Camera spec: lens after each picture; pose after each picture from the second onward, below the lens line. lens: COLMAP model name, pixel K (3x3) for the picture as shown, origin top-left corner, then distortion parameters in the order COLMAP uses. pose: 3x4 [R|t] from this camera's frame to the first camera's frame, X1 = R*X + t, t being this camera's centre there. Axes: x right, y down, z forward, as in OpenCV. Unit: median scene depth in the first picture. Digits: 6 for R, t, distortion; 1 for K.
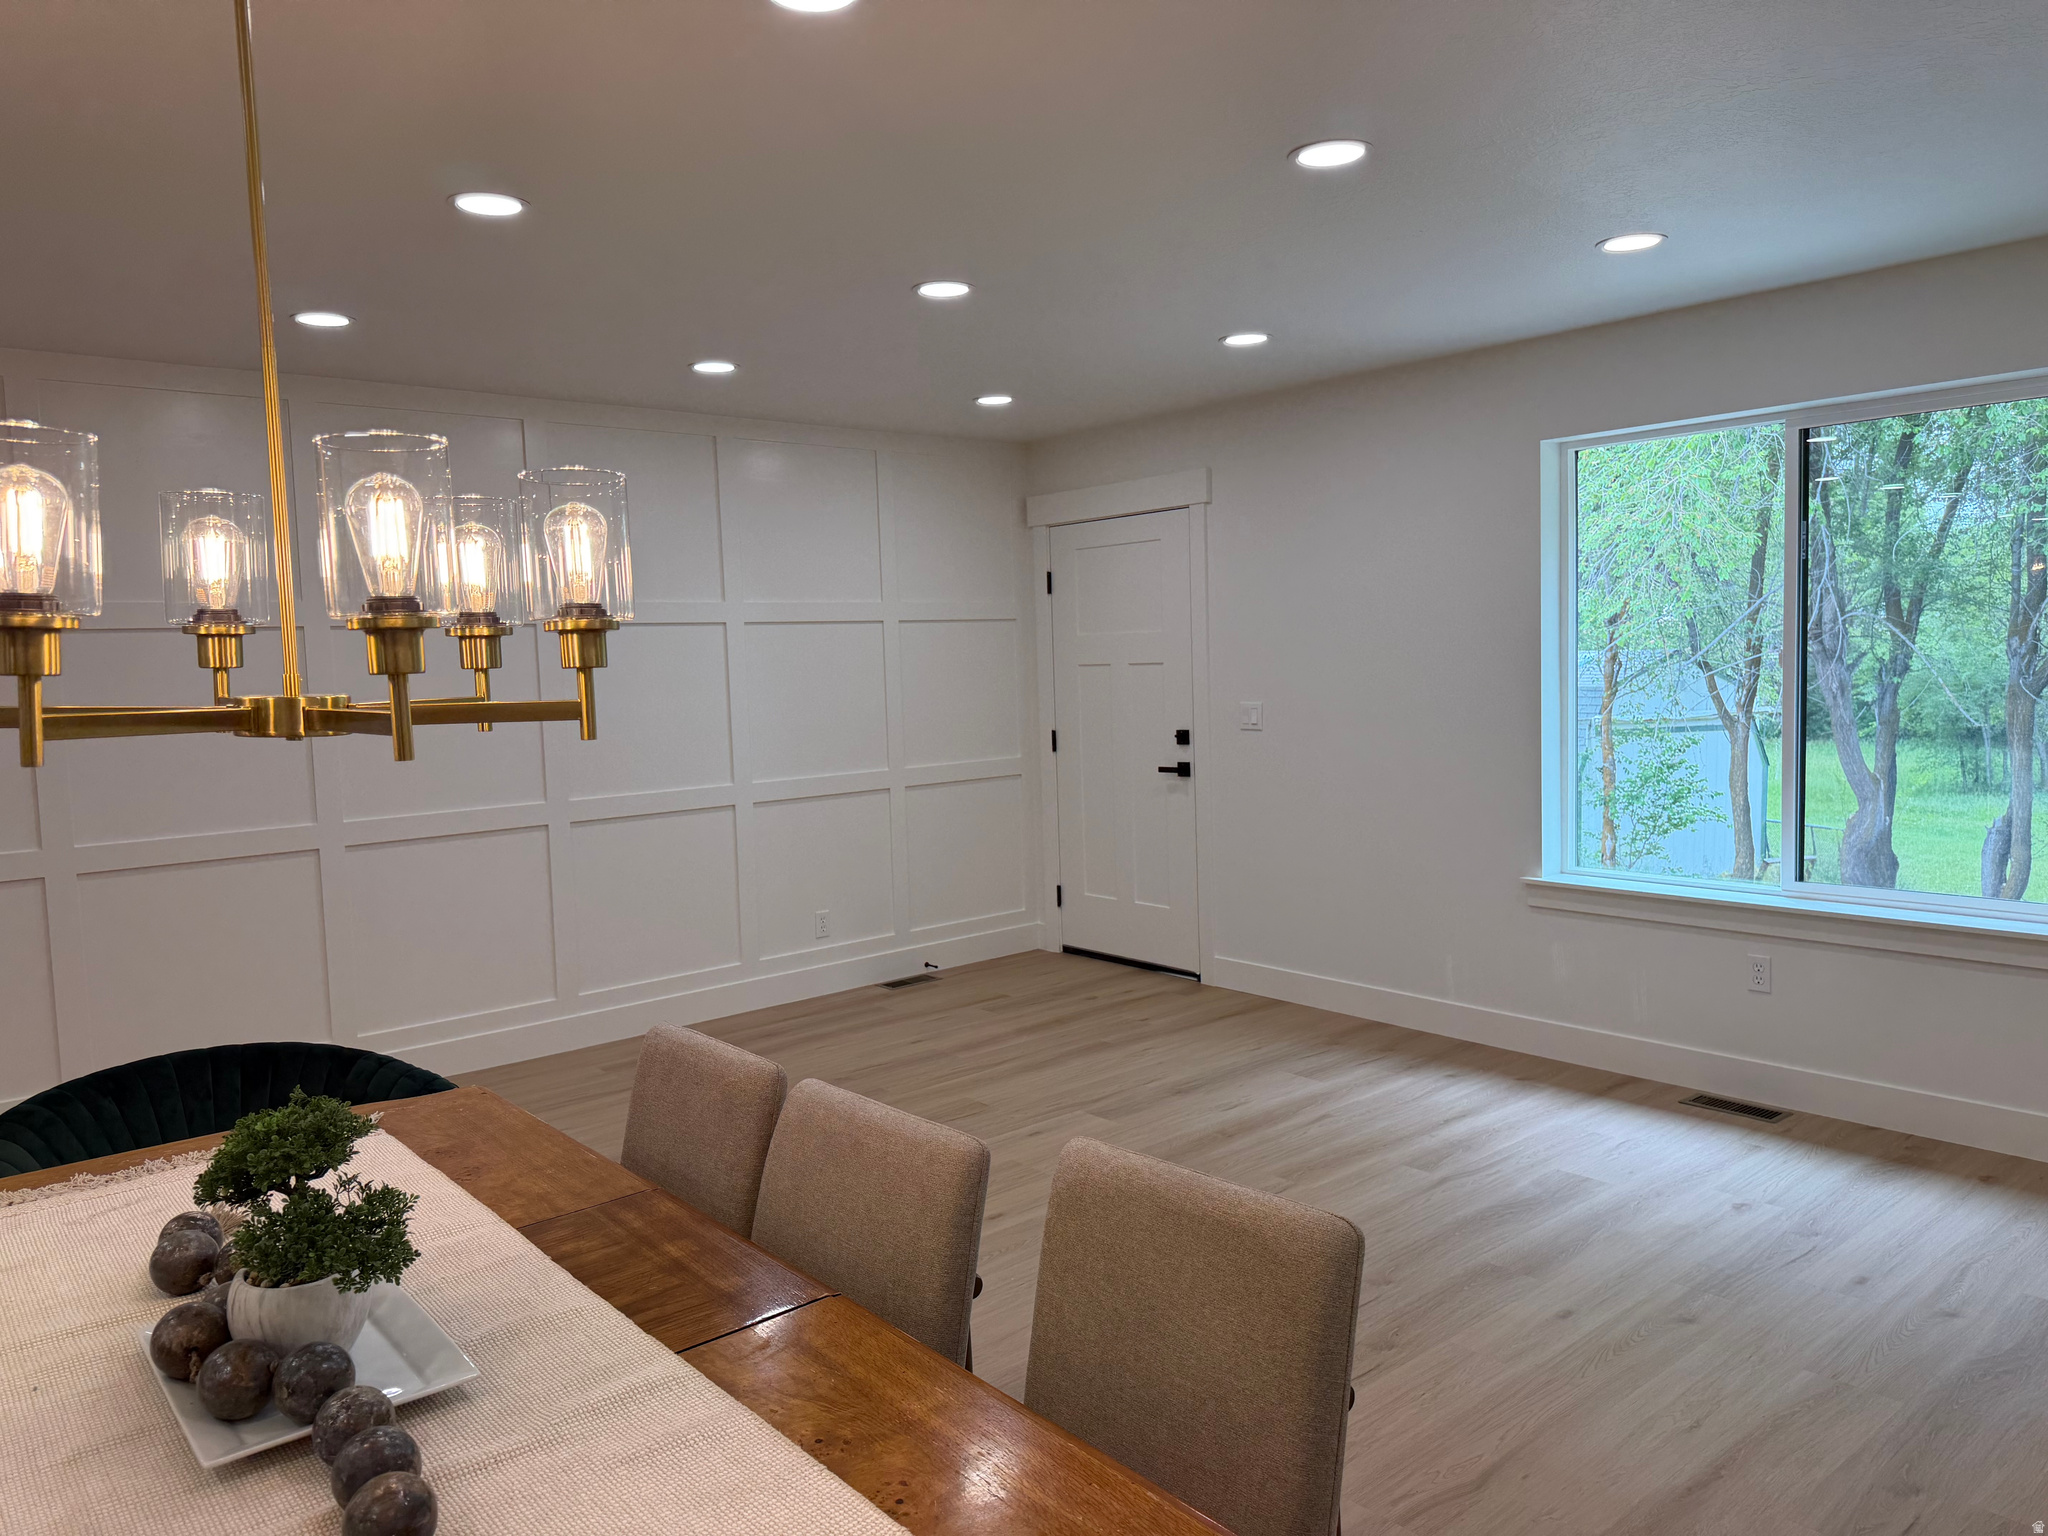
lens RADIAL K [[1443.2, 0, 1024.0], [0, 1443.2, 768.0], [0, 0, 1]] dist [0.094742, -0.138275]
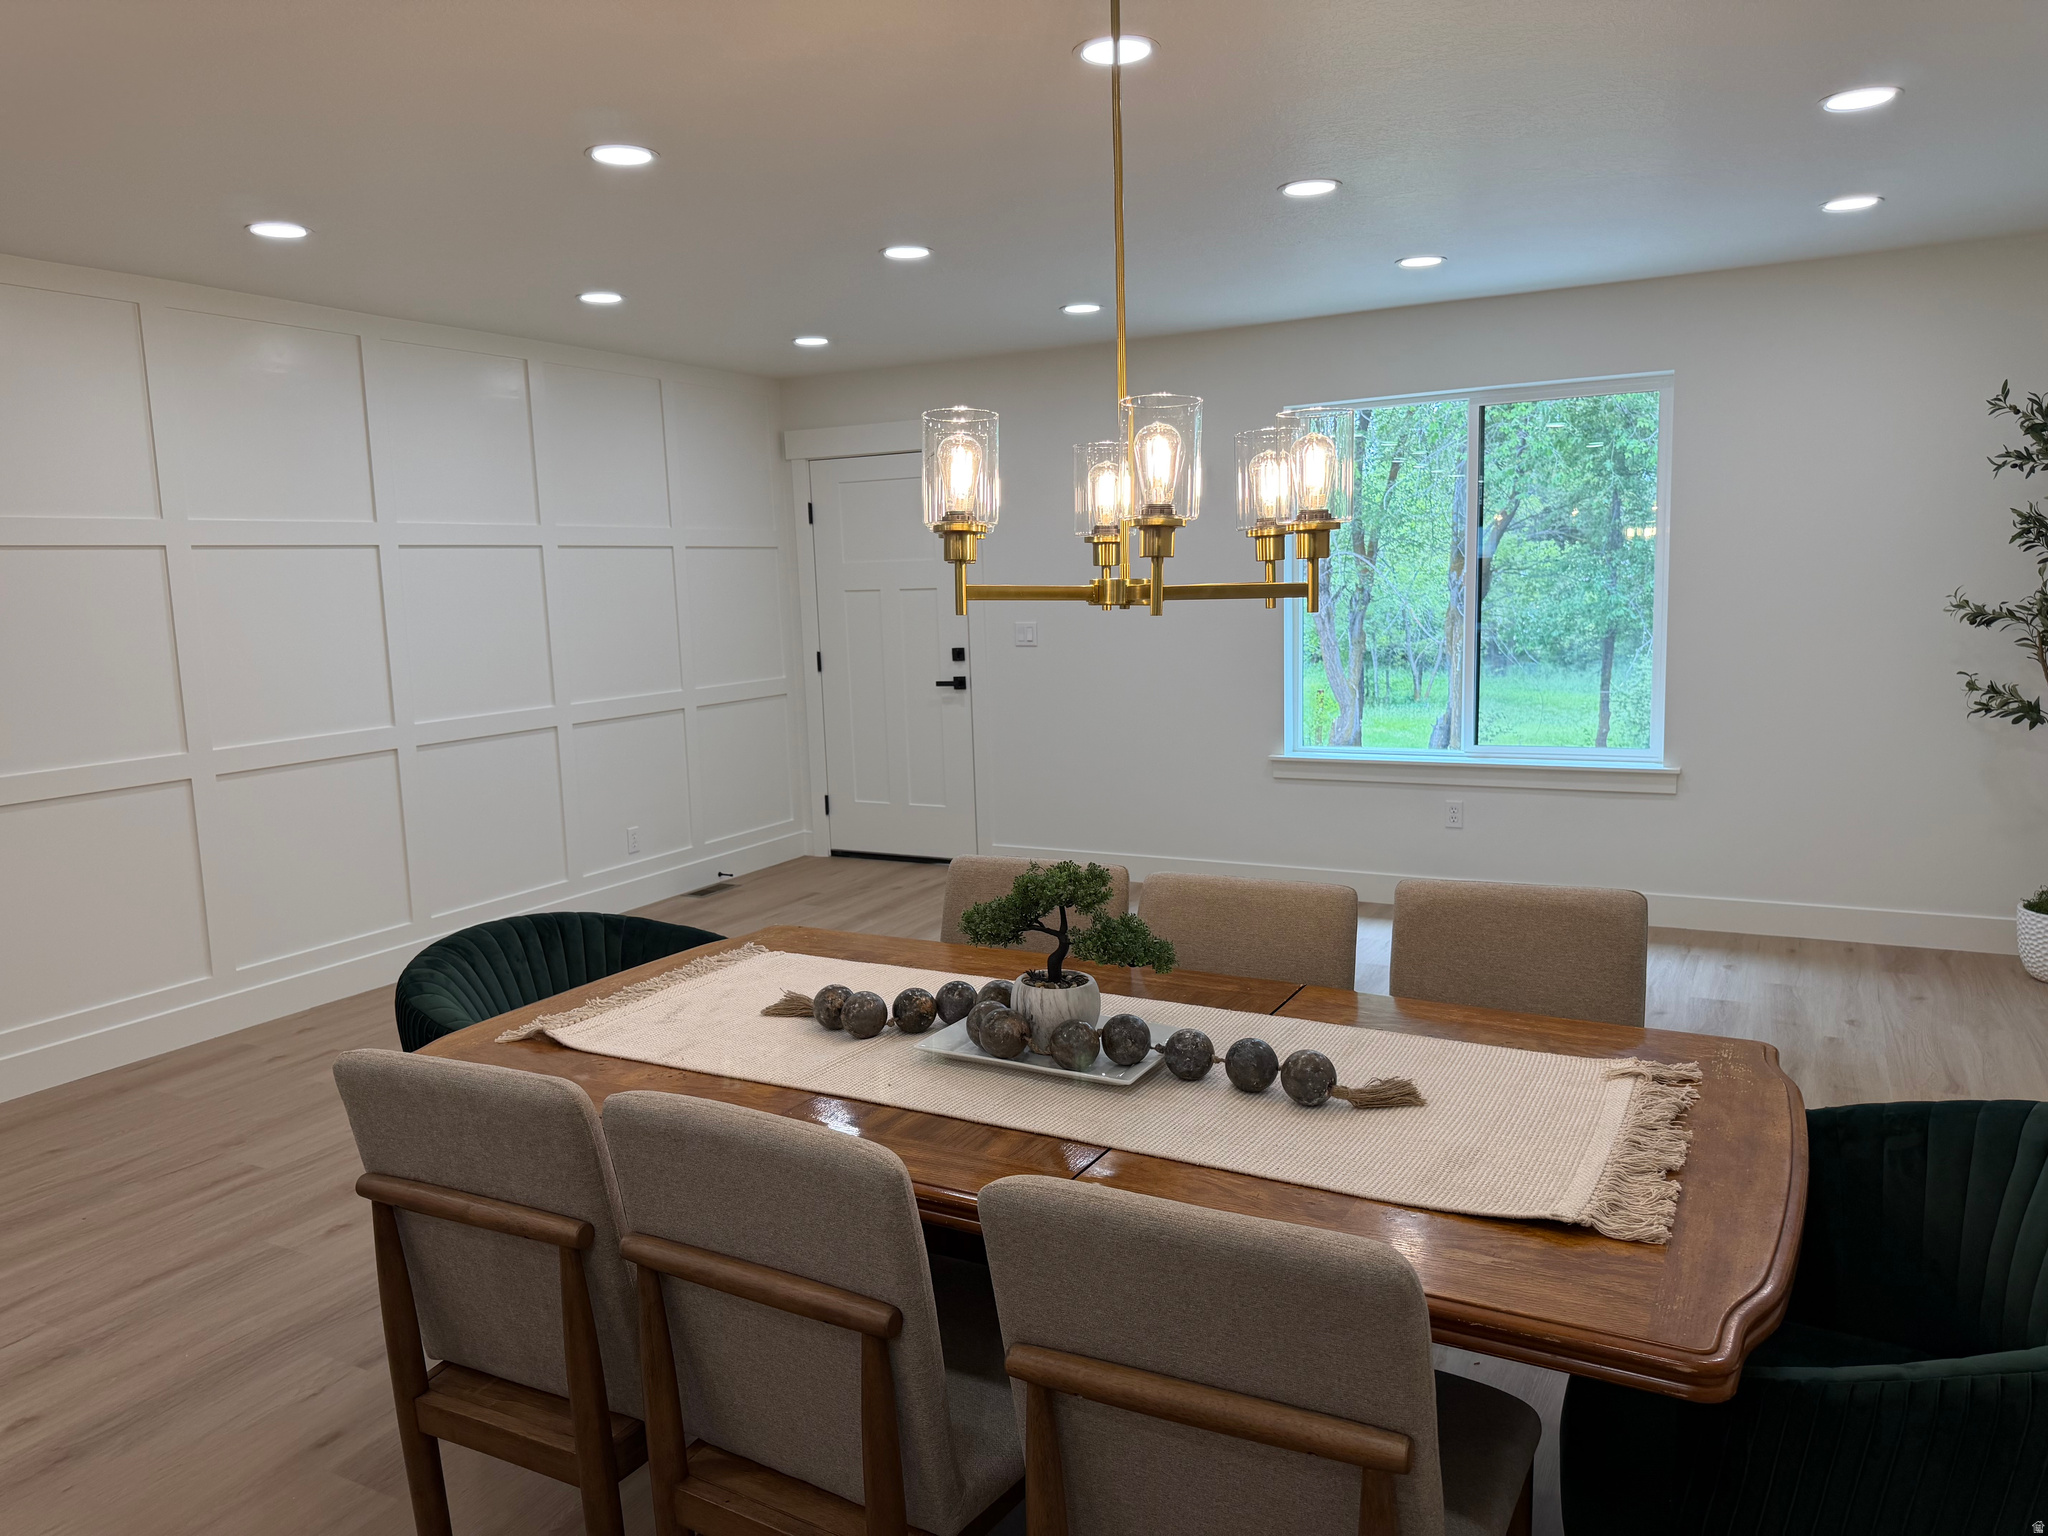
lens RADIAL K [[1428.8, 0, 1046.6], [0, 1428.8, 778.4], [0, 0, 1]] dist [0.098012, -0.136497]
pose [[0.930291, -0.049757, 0.363432, -0.304949], [0.031488, 0.997933, 0.056024, 0.019392], [-0.365469, -0.040675, 0.929935, -0.089691]]
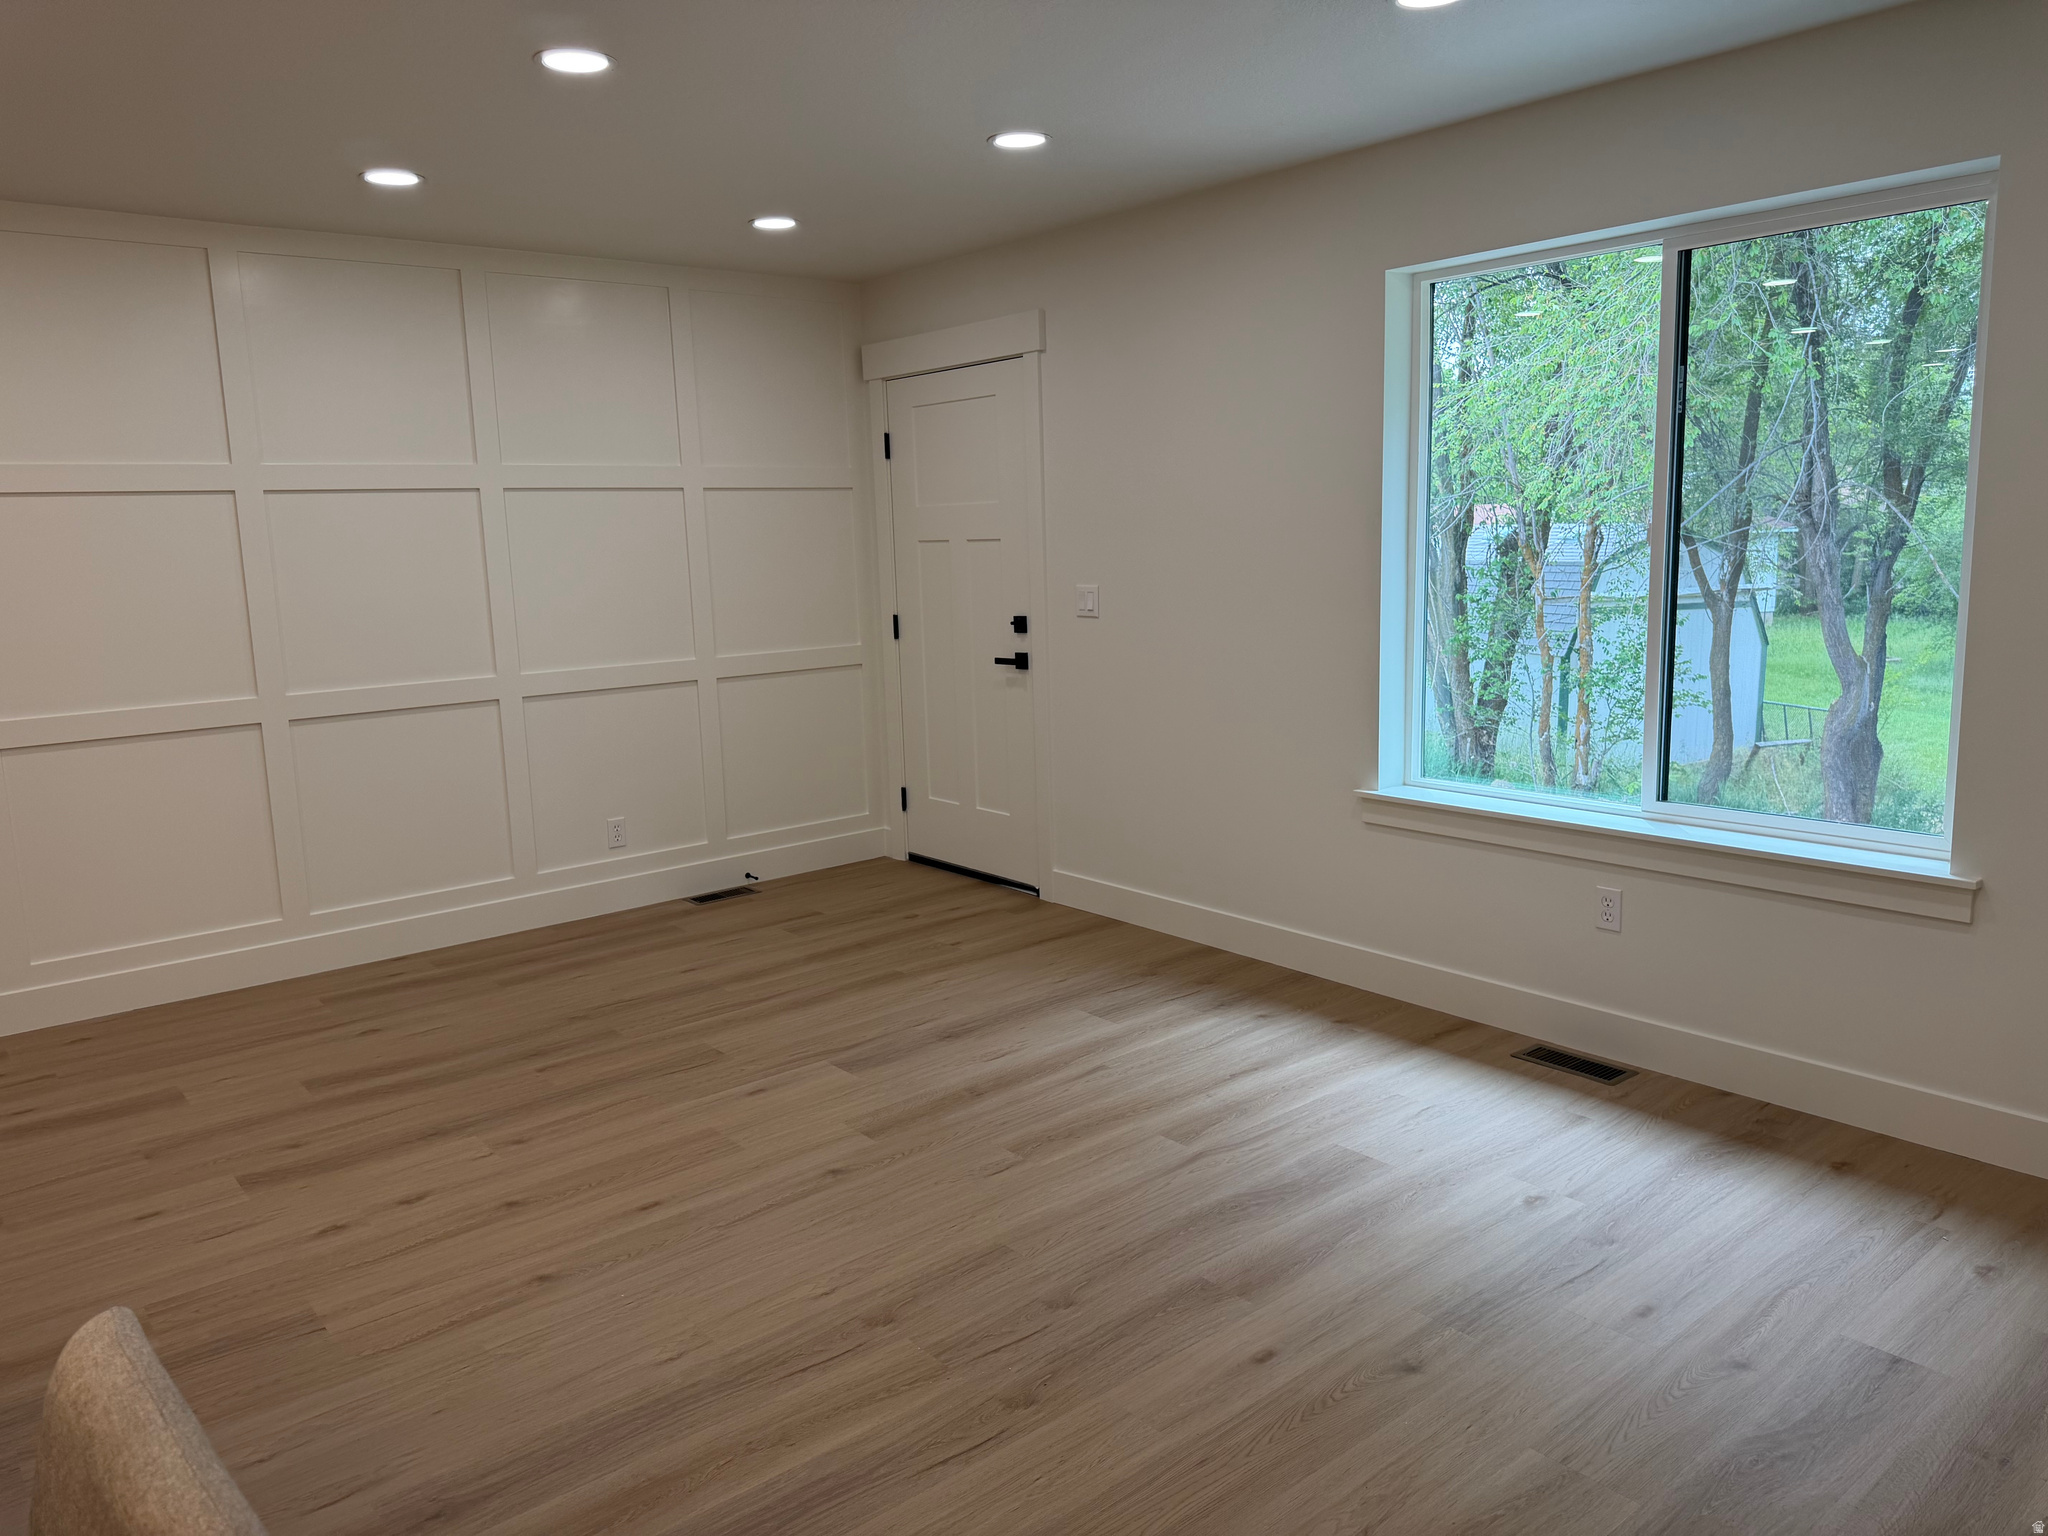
lens RADIAL K [[1440.7, 0, 1024.0], [0, 1440.7, 768.0], [0, 0, 1]] dist [0.128894, -0.253707]
pose [[0.999901, 0.003266, -0.013682, 0.160187], [-0.002075, 0.996278, 0.086178, -0.012544], [0.013912, -0.086141, 0.996186, 0.144775]]
